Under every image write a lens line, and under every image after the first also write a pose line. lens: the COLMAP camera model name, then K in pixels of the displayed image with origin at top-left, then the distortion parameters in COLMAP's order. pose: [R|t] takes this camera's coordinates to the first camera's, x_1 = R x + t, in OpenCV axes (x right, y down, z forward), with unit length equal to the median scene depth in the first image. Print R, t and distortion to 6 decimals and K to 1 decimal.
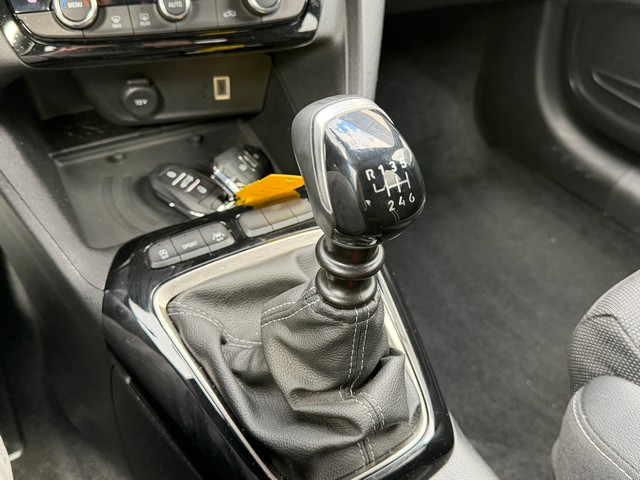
lens RADIAL K [[621.4, 0, 324.6], [0, 621.4, 243.6], [0, 0, 1]] dist [0.267412, -0.589375]
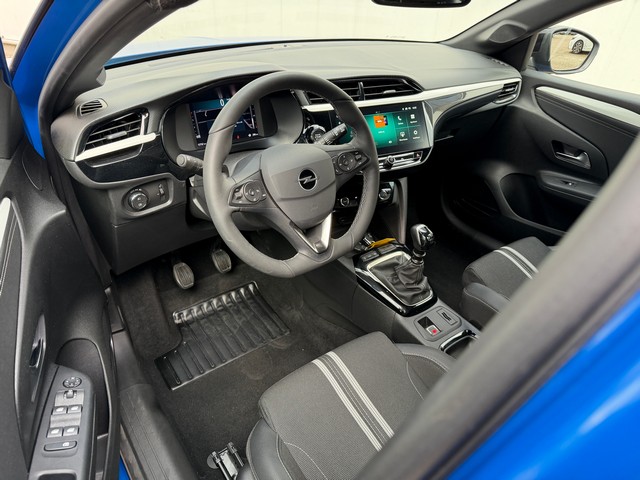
lens RADIAL K [[444.7, 0, 320.0], [0, 444.7, 240.0], [0, 0, 1]] dist [0.002222, 0.000165]
pose [[0.996009, -0.043275, 0.078059, -0.643309], [0.051111, 0.993537, -0.101351, 0.147957], [-0.073169, 0.104936, 0.991784, -1.567970]]
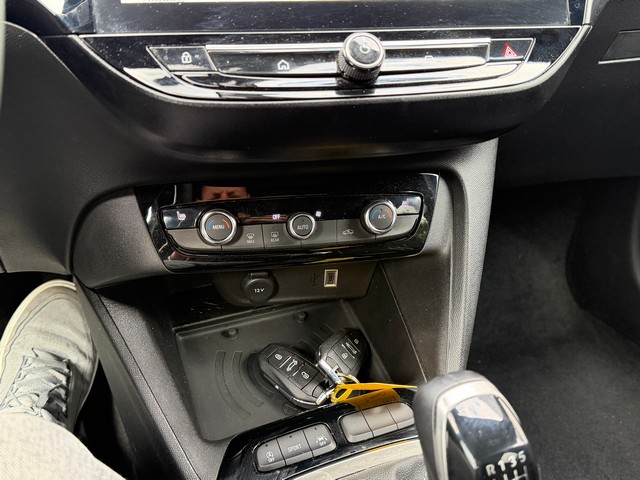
lens RADIAL K [[621.4, 0, 324.6], [0, 621.4, 243.6], [0, 0, 1]] dist [0.267412, -0.589375]
pose [[0.991470, 0.064288, -0.113380, -0.057221], [-0.078211, 0.989324, -0.122966, -0.179740], [0.104265, 0.130785, 0.985913, -0.073911]]
